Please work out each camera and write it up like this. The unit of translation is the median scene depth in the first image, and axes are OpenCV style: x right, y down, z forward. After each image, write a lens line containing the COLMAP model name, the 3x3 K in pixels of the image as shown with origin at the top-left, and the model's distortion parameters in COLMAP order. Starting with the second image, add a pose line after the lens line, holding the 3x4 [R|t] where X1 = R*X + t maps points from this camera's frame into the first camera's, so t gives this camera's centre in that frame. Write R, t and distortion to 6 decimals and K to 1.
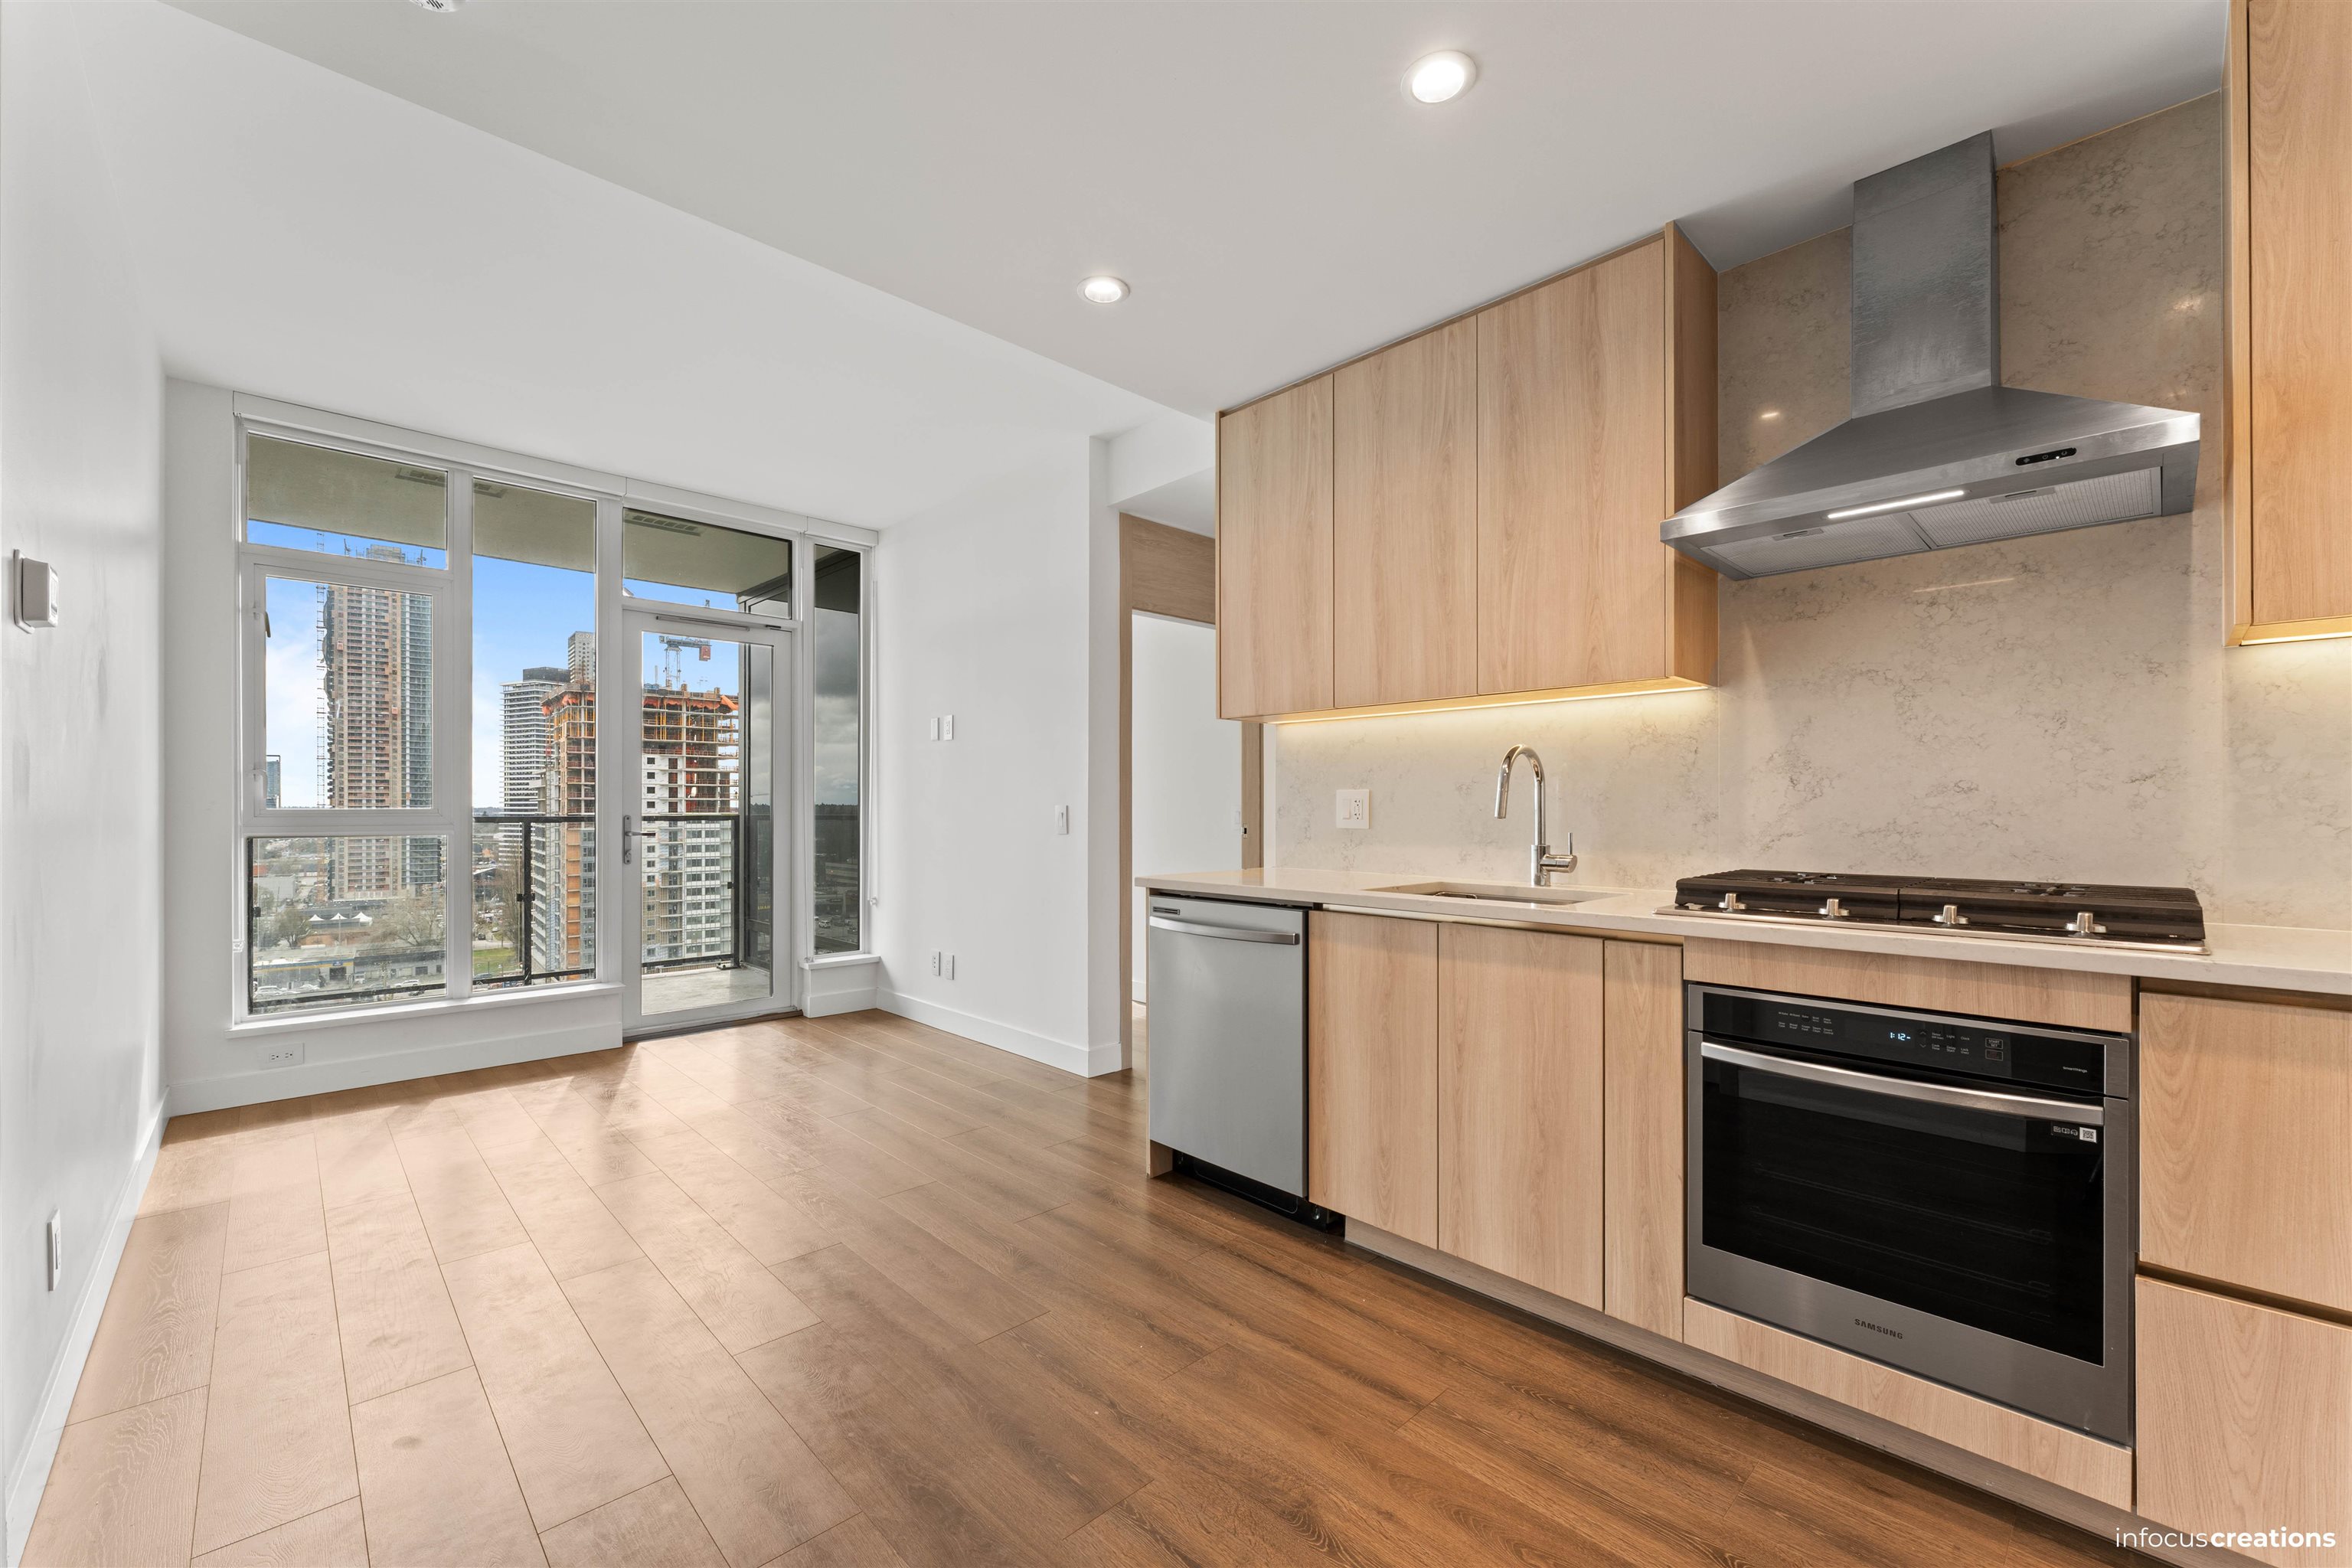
lens RADIAL K [[948.3, 0, 1192.4], [0, 948.3, 804.7], [0, 0, 1]] dist [0.003993, -0.001472]
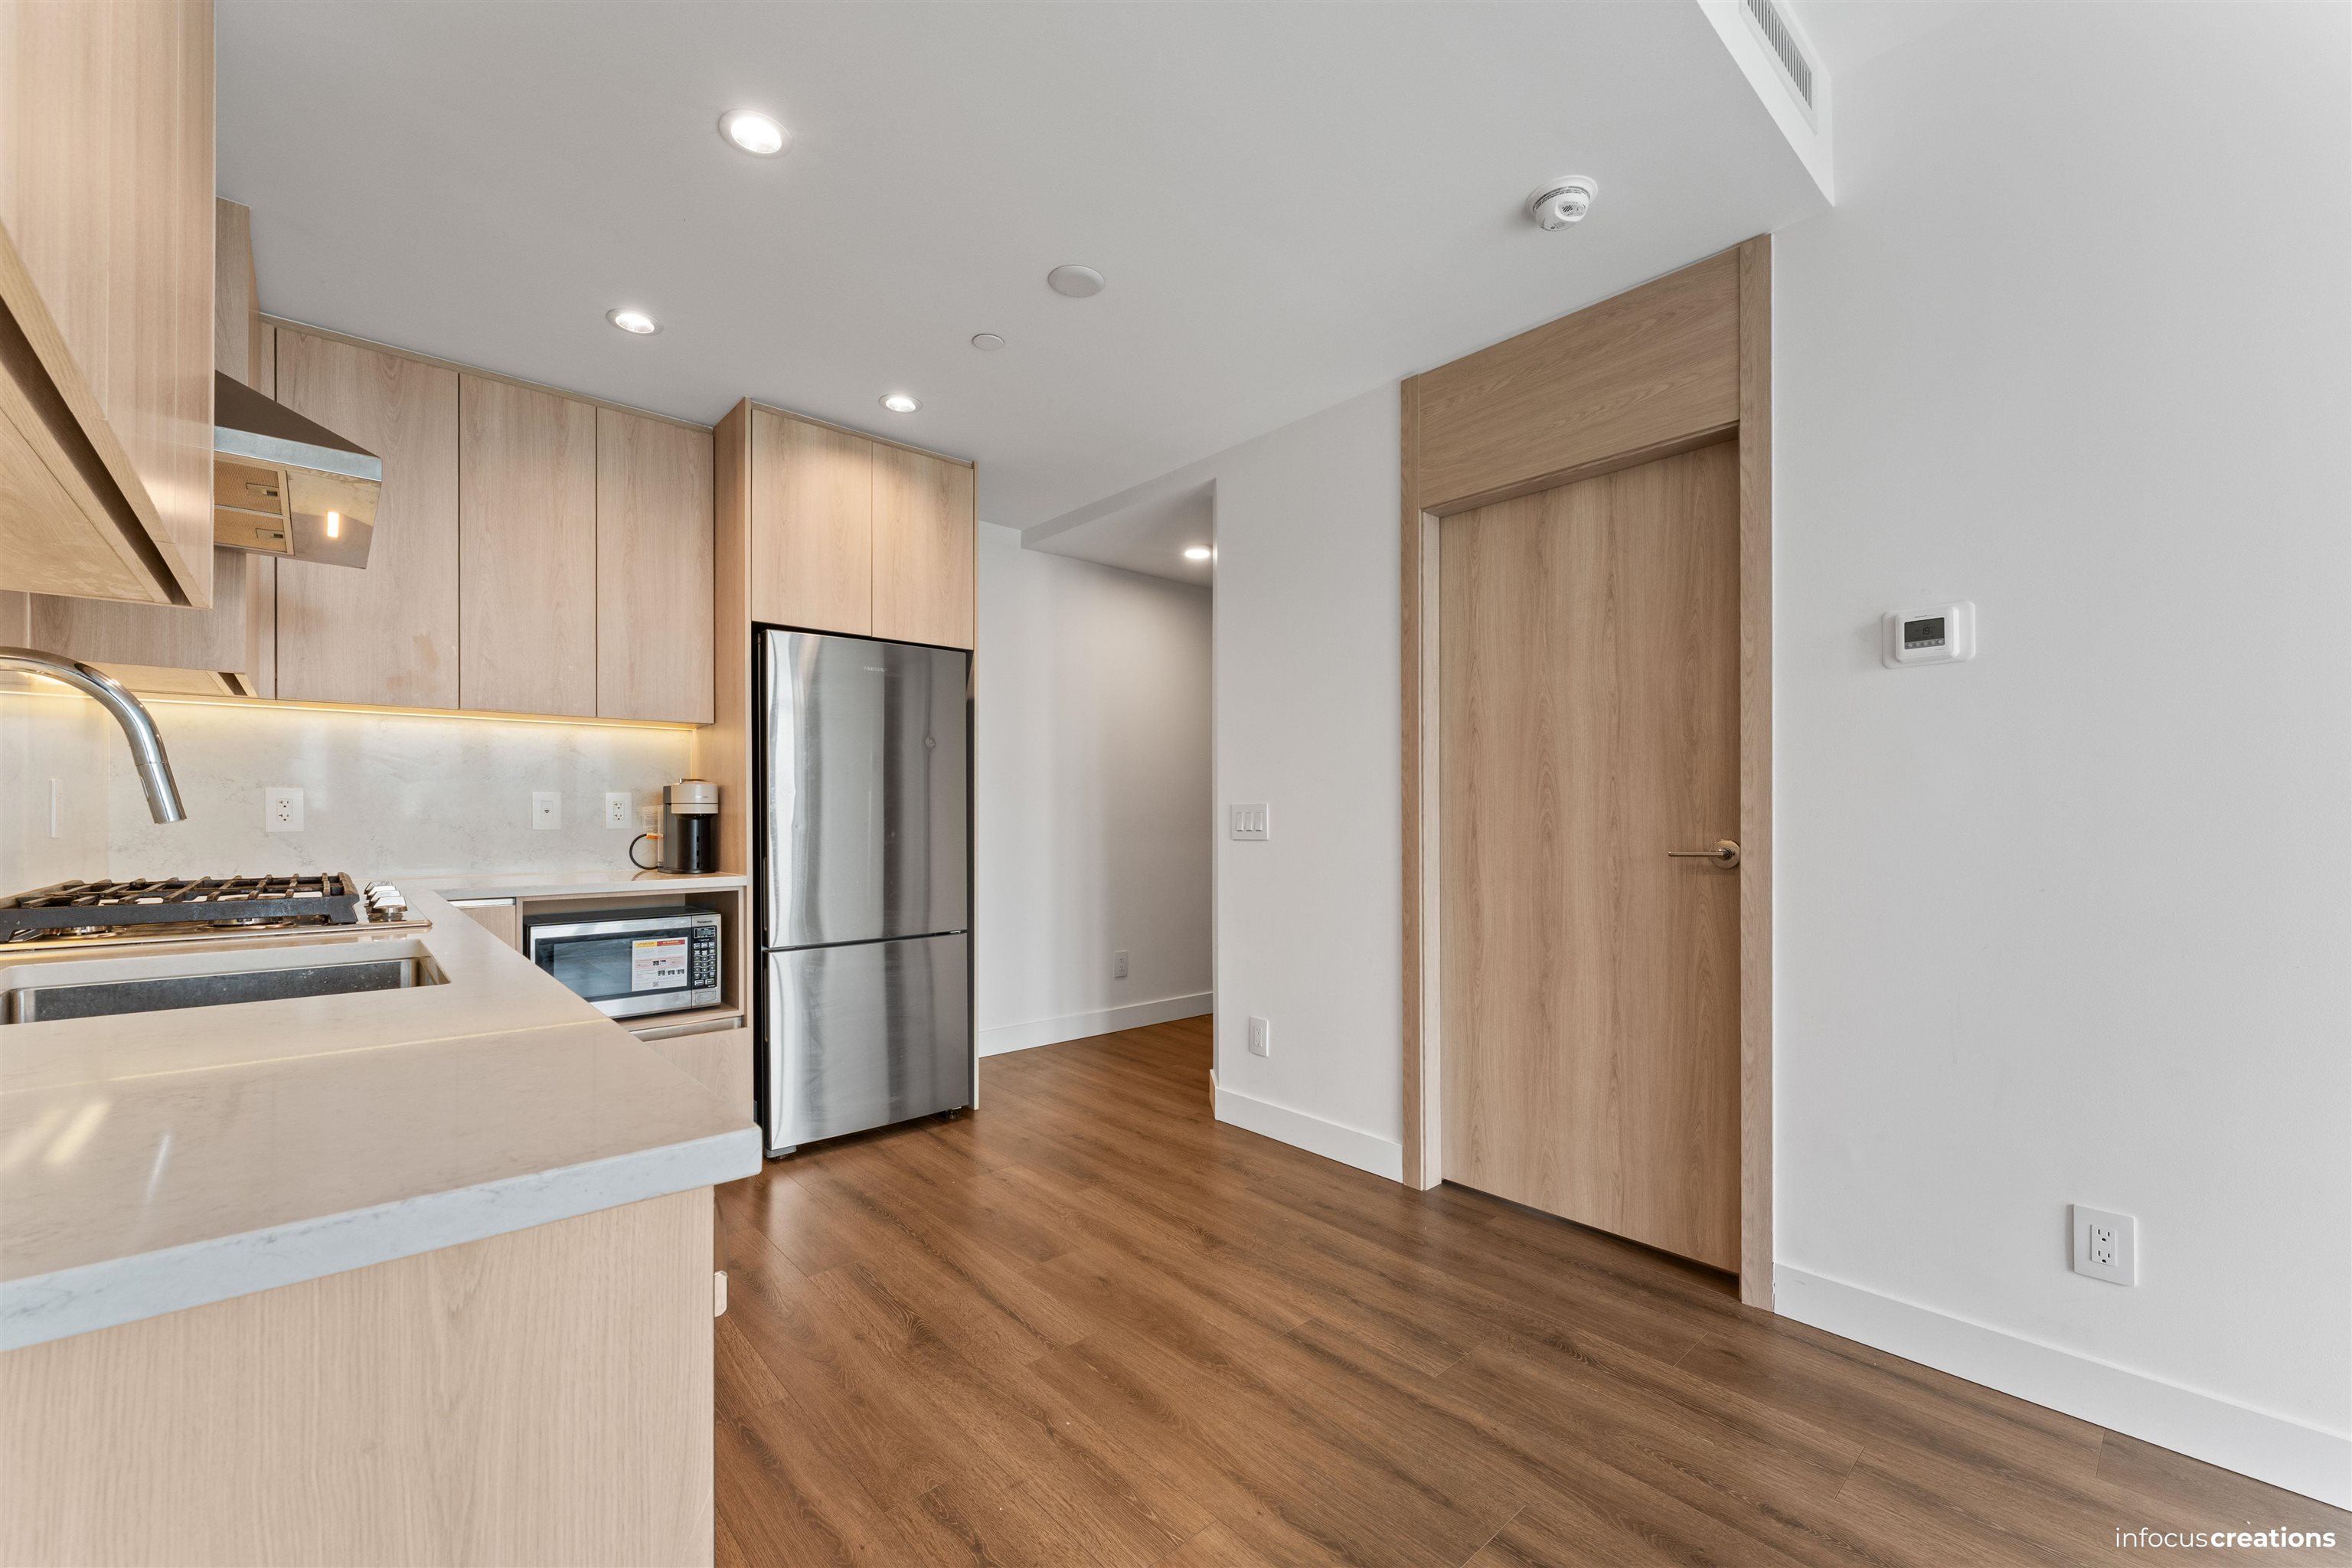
lens RADIAL K [[948.3, 0, 1181.5], [0, 948.3, 812.9], [0, 0, 1]] dist [0.003993, -0.001472]
pose [[-0.999028, -0.000207, 0.044077, -0.162047], [-0.000417, 0.999989, -0.004756, 0.009421], [-0.044076, -0.004769, -0.999017, 1.227925]]
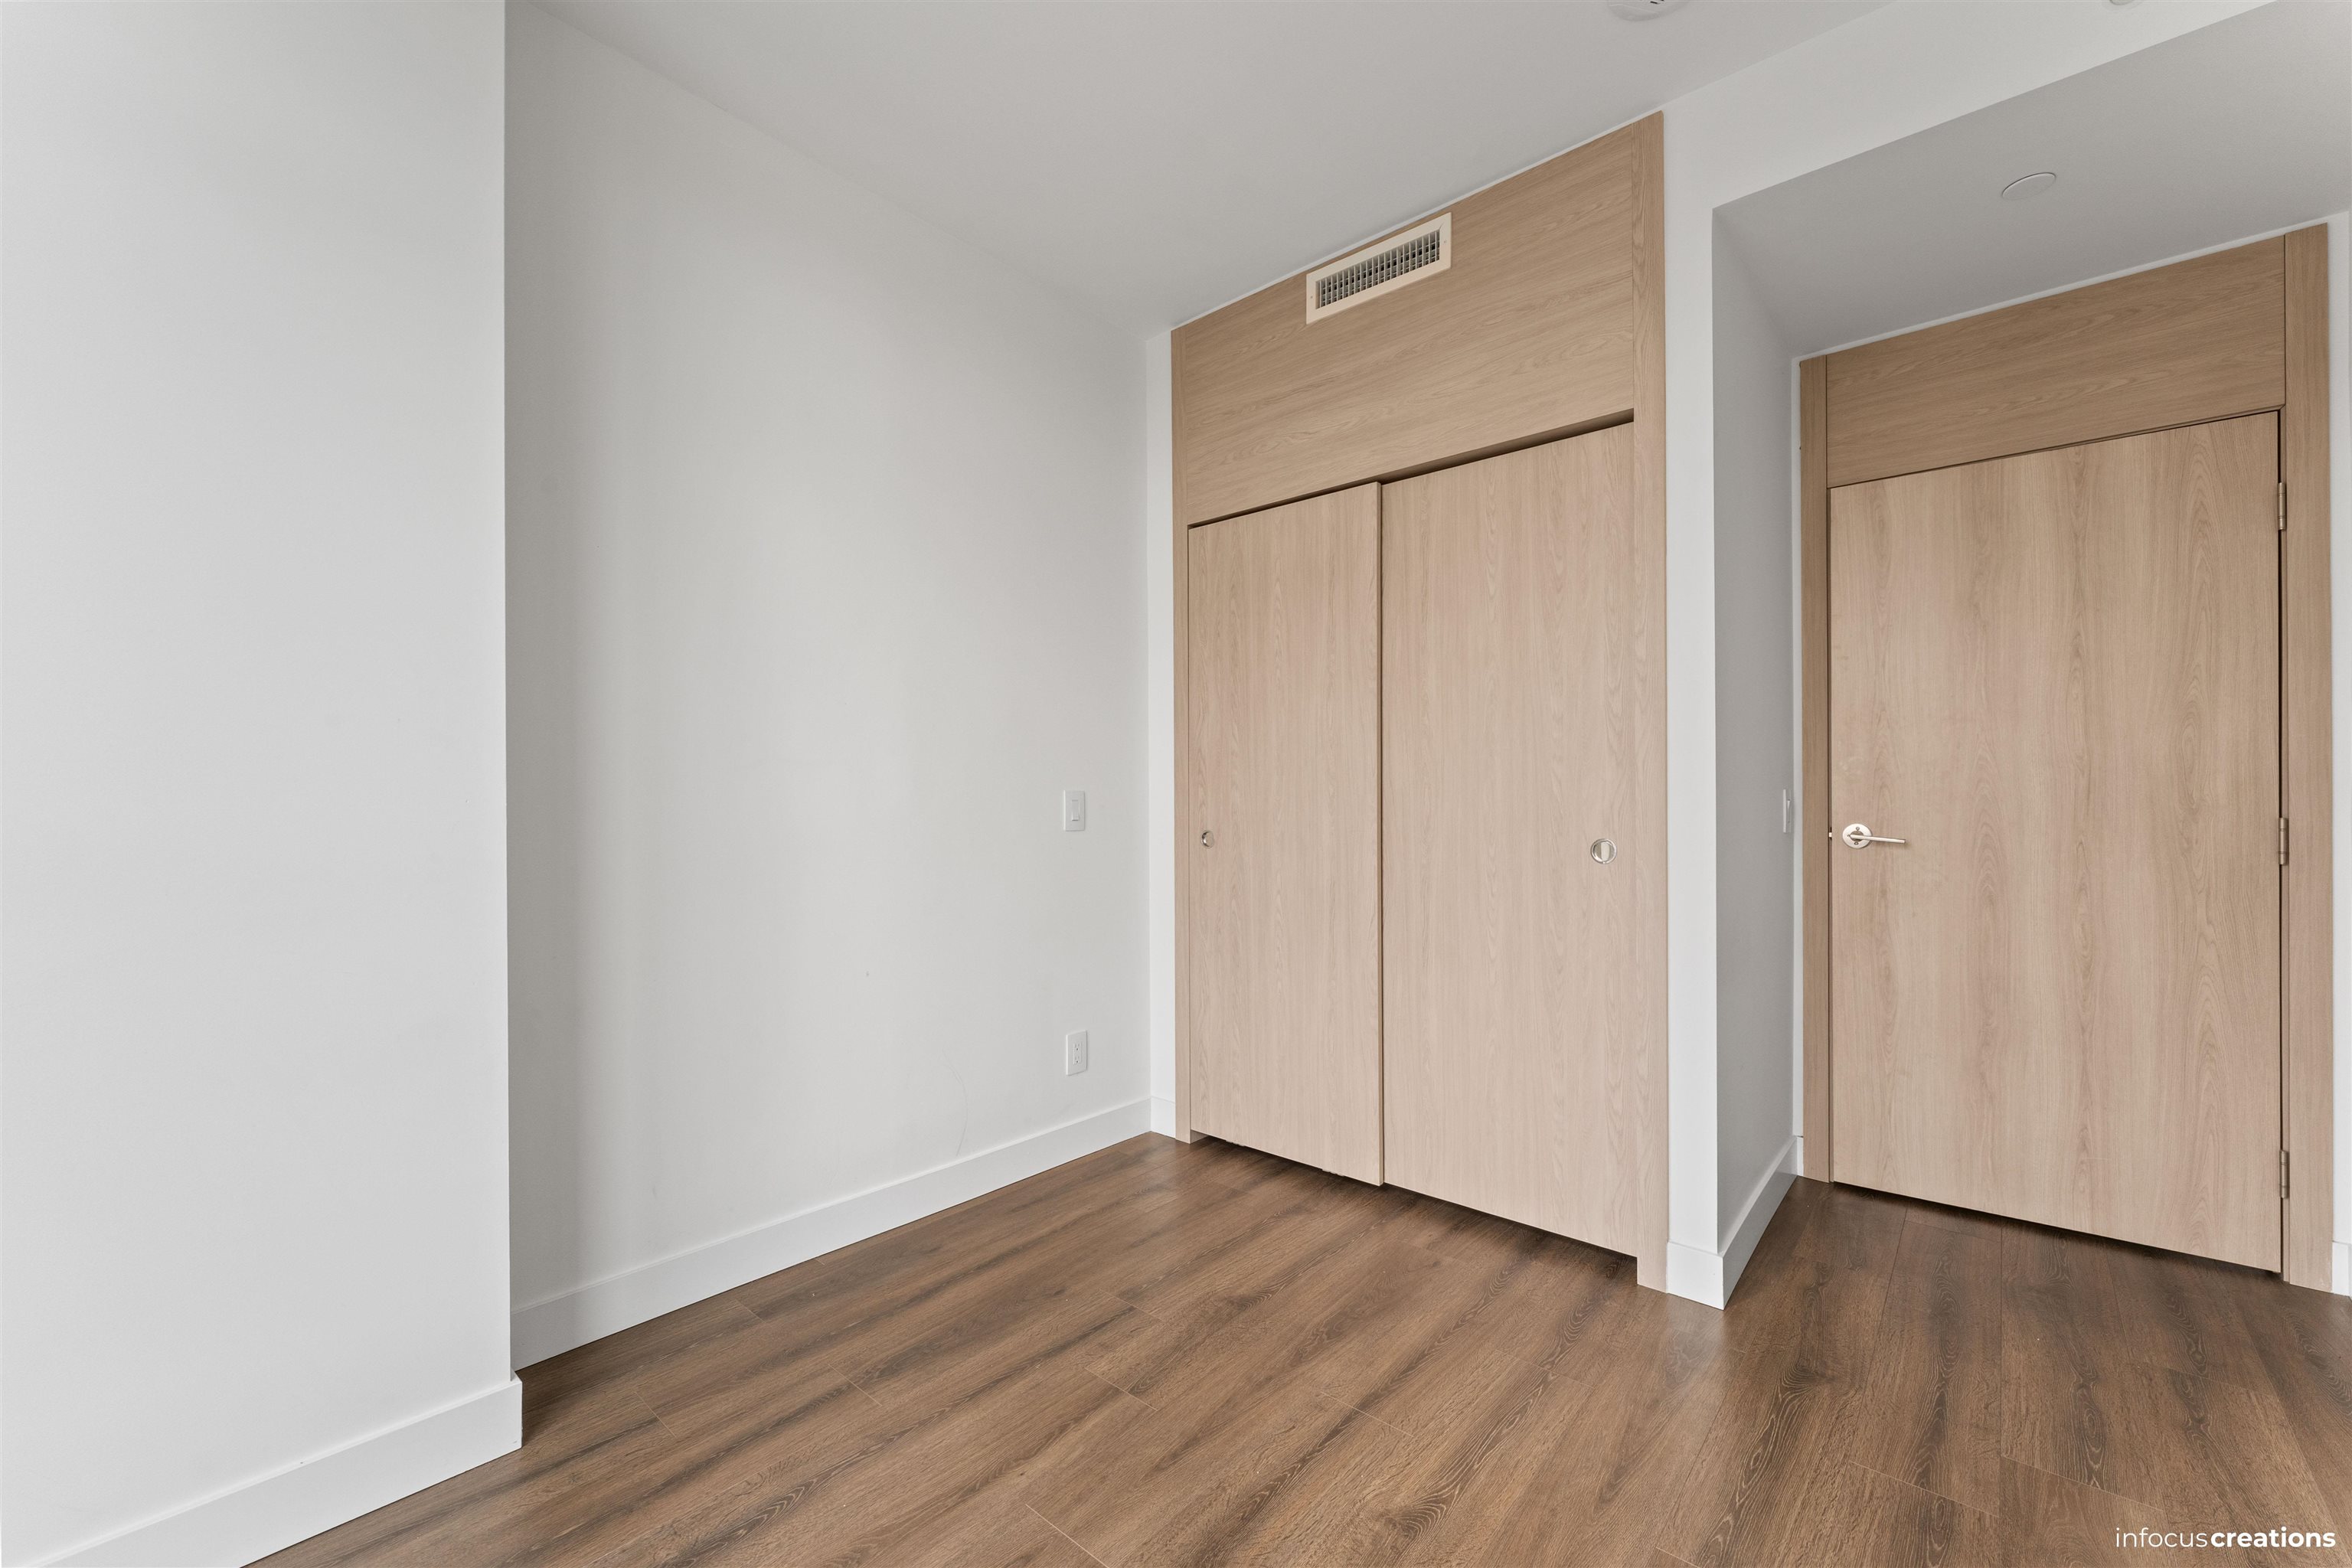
lens RADIAL K [[948.3, 0, 1188.3], [0, 948.3, 805.5], [0, 0, 1]] dist [0.003993, -0.001472]
pose [[-0.995806, 0.001114, -0.091485, 0.351090], [0.001260, 0.999998, -0.001539, -0.059764], [0.091483, -0.001647, -0.995805, 1.111830]]
